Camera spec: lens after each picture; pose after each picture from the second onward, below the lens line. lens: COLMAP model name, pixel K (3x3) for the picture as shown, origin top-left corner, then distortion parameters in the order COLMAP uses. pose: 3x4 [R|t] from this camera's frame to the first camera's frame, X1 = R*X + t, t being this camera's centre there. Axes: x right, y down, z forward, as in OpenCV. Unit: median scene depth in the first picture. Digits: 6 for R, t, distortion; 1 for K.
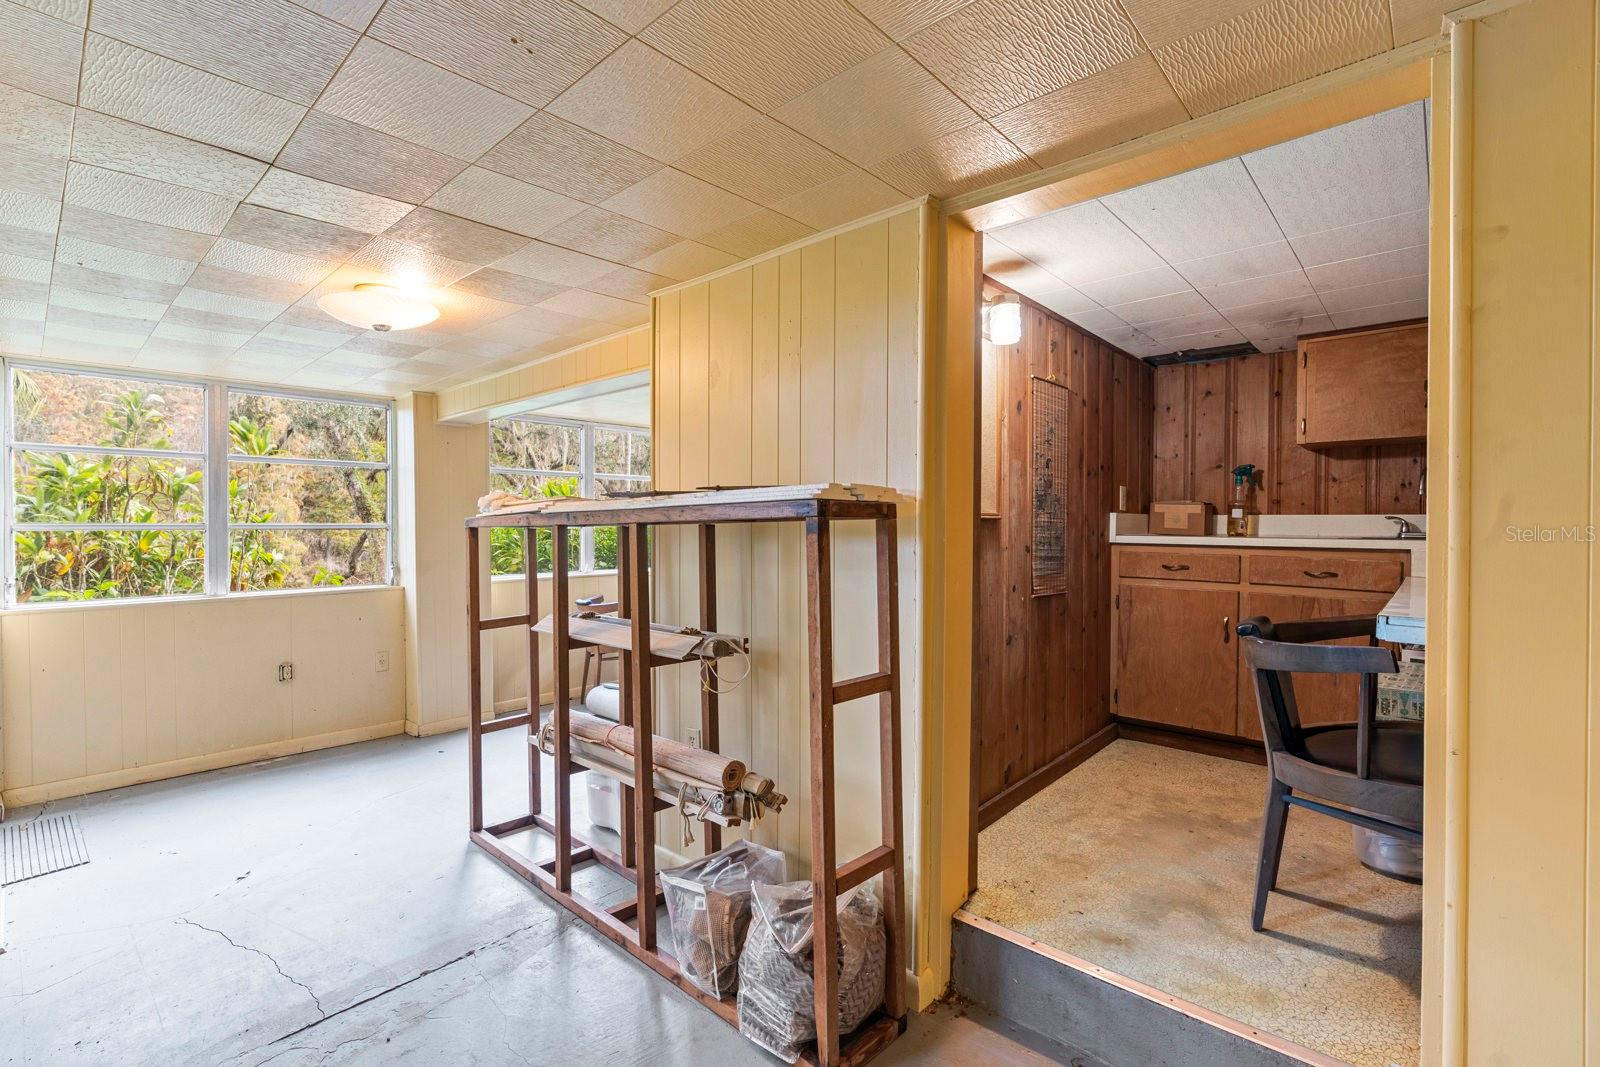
lens RADIAL K [[731.6, 0, 789.0], [0, 731.6, 532.1], [0, 0, 1]] dist [-0.011959, 0.004024]
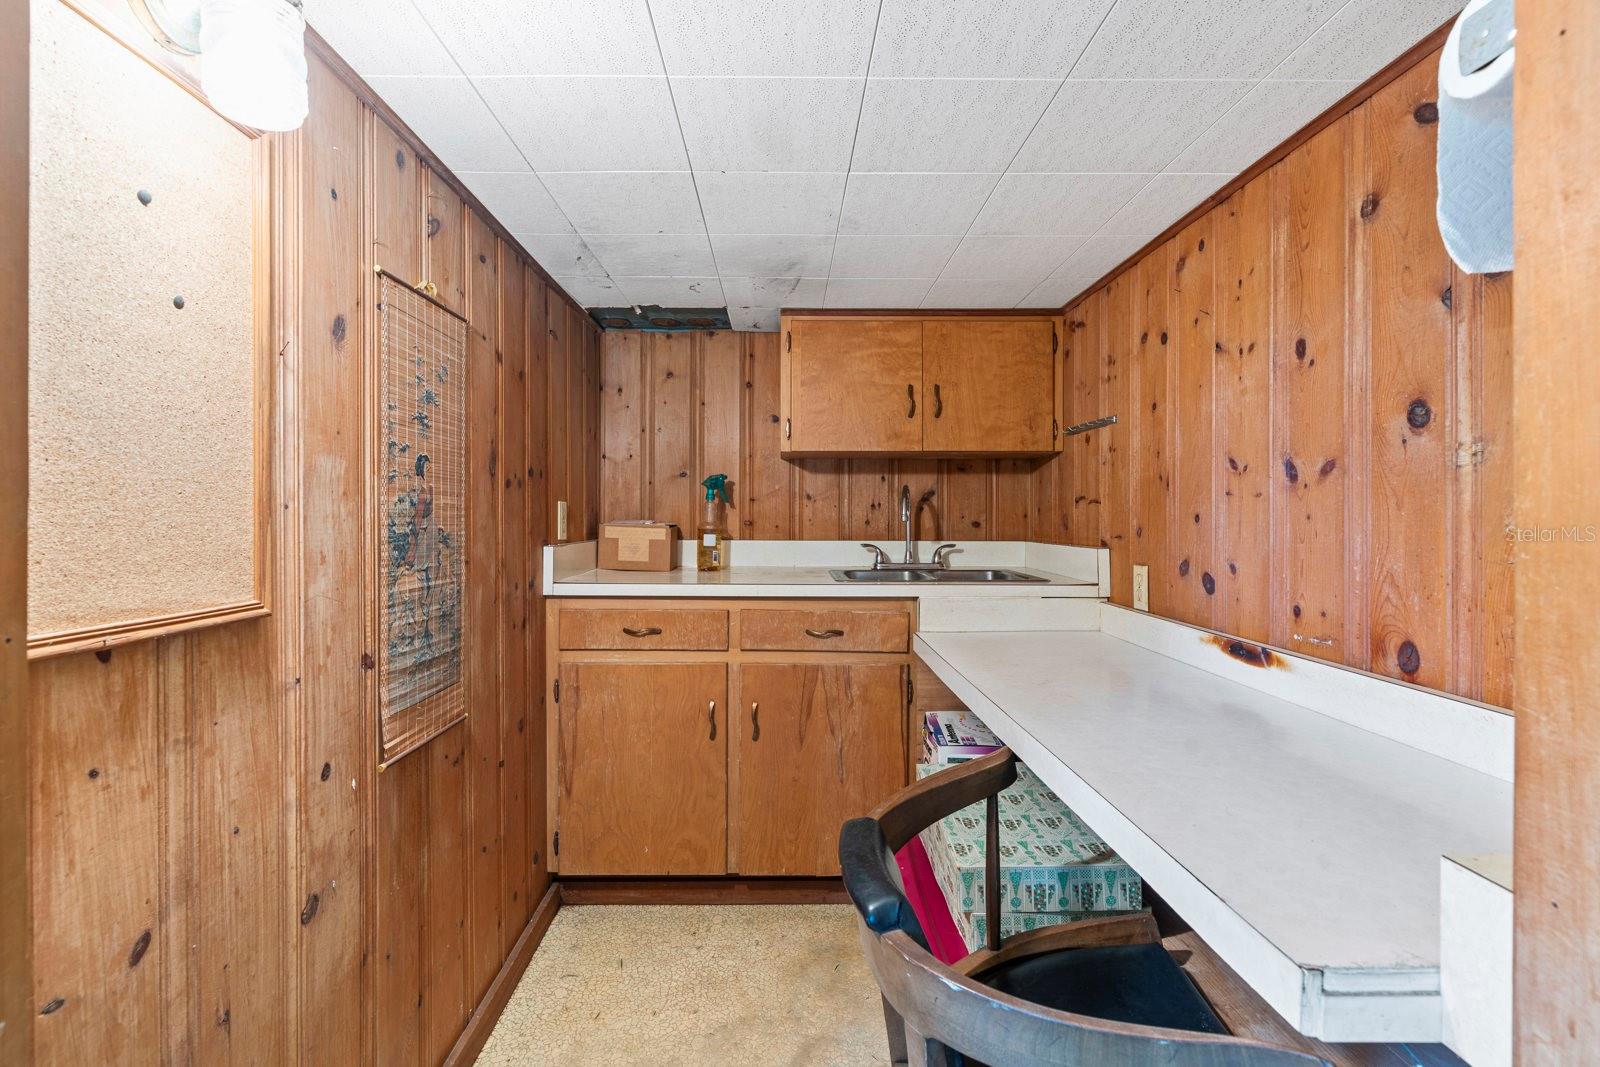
lens RADIAL K [[731.6, 0, 788.3], [0, 731.6, 520.2], [0, 0, 1]] dist [-0.011959, 0.004024]
pose [[0.733061, -0.007798, 0.680118, 0.176717], [0.007105, 0.999968, 0.003807, -0.050101], [-0.680125, 0.002041, 0.733093, 0.418207]]
